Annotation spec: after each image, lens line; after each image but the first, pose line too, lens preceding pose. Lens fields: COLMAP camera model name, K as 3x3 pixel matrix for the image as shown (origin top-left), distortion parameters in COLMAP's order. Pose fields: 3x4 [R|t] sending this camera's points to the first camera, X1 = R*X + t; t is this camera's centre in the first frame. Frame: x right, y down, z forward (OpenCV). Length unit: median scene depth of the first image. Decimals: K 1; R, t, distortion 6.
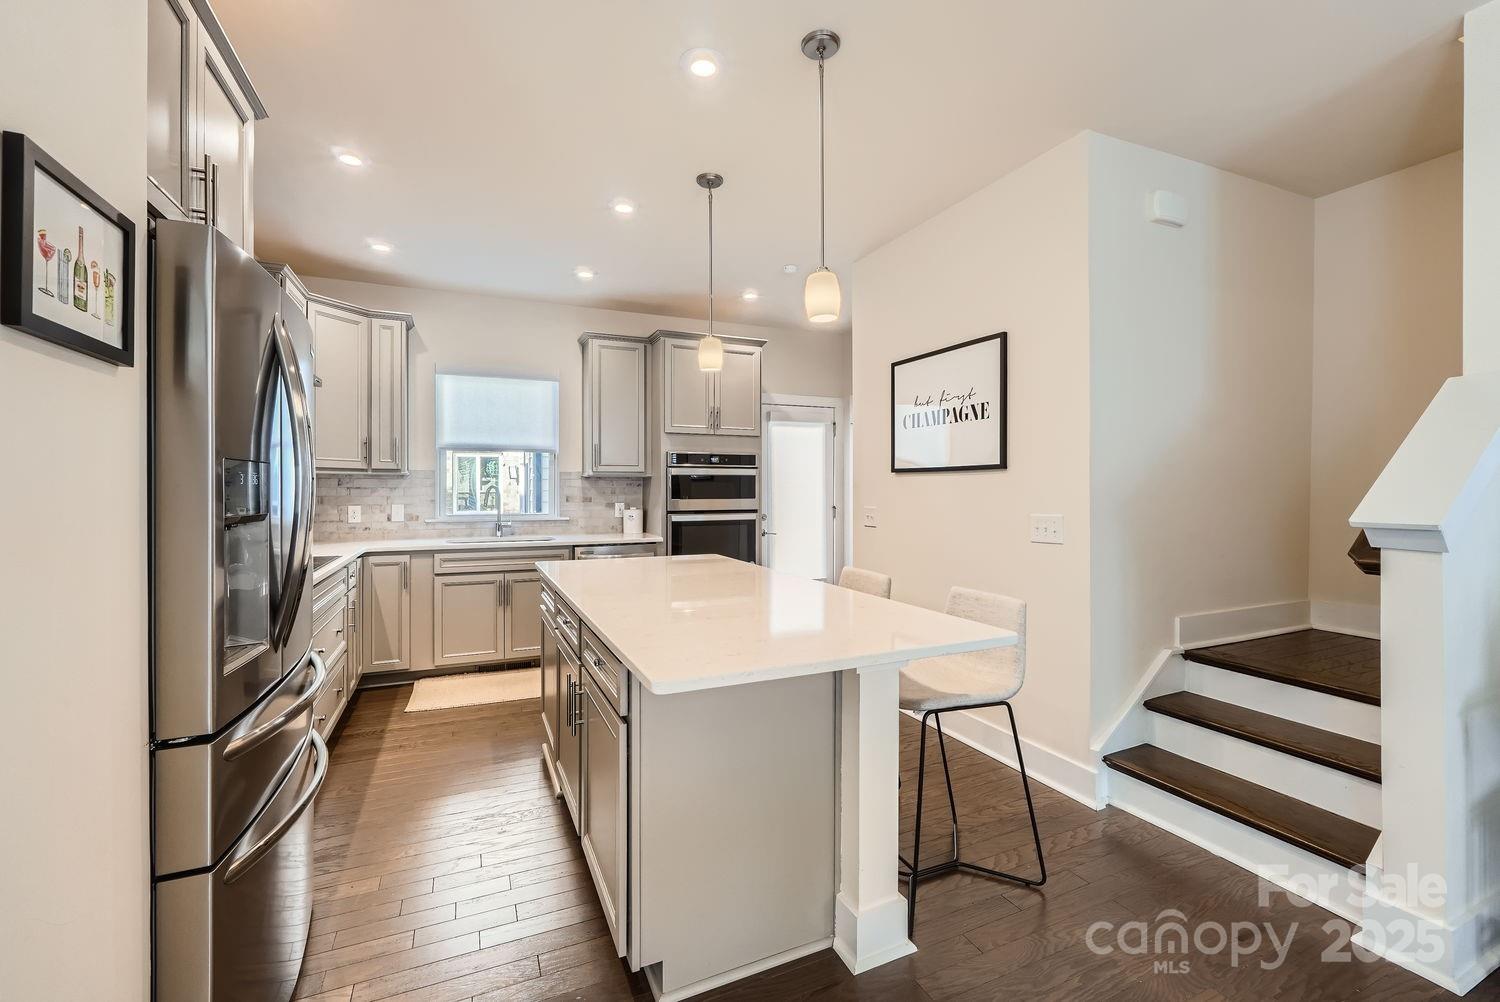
lens RADIAL K [[638.5, 0, 750.8], [0, 638.5, 487.8], [0, 0, 1]] dist [-0.011362, 0.000702]
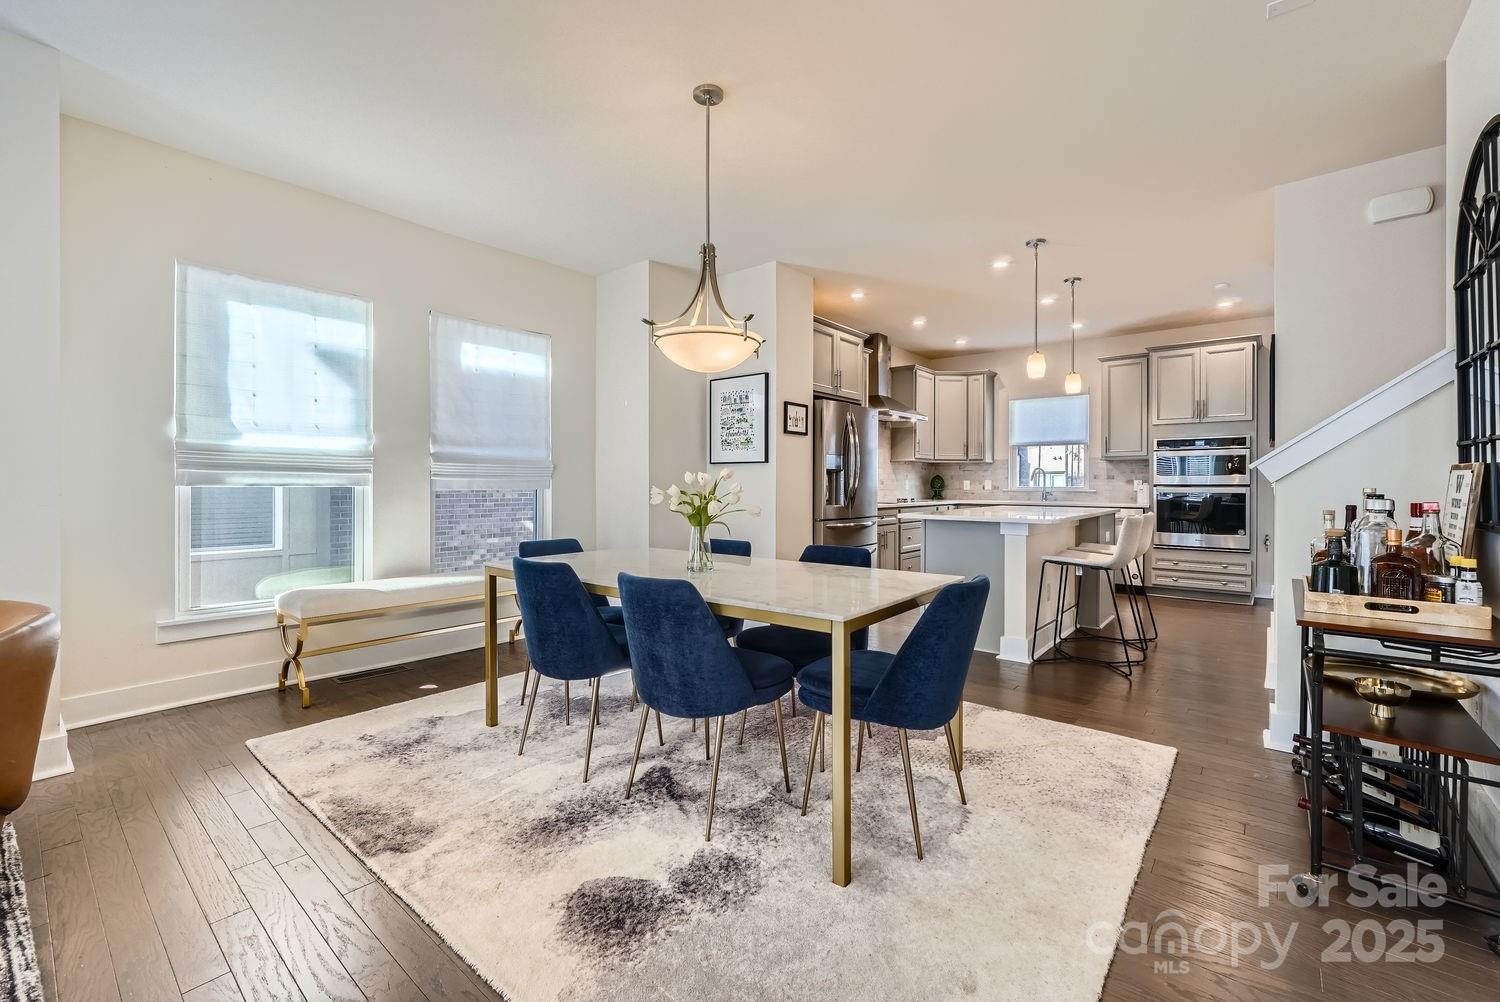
lens RADIAL K [[638.5, 0, 742.1], [0, 638.5, 490.7], [0, 0, 1]] dist [-0.011362, 0.000702]
pose [[0.433243, 0.009896, -0.901223, 0.664391], [-0.001195, 0.999945, 0.010405, 0.035955], [0.901277, -0.003431, 0.433231, -0.321928]]
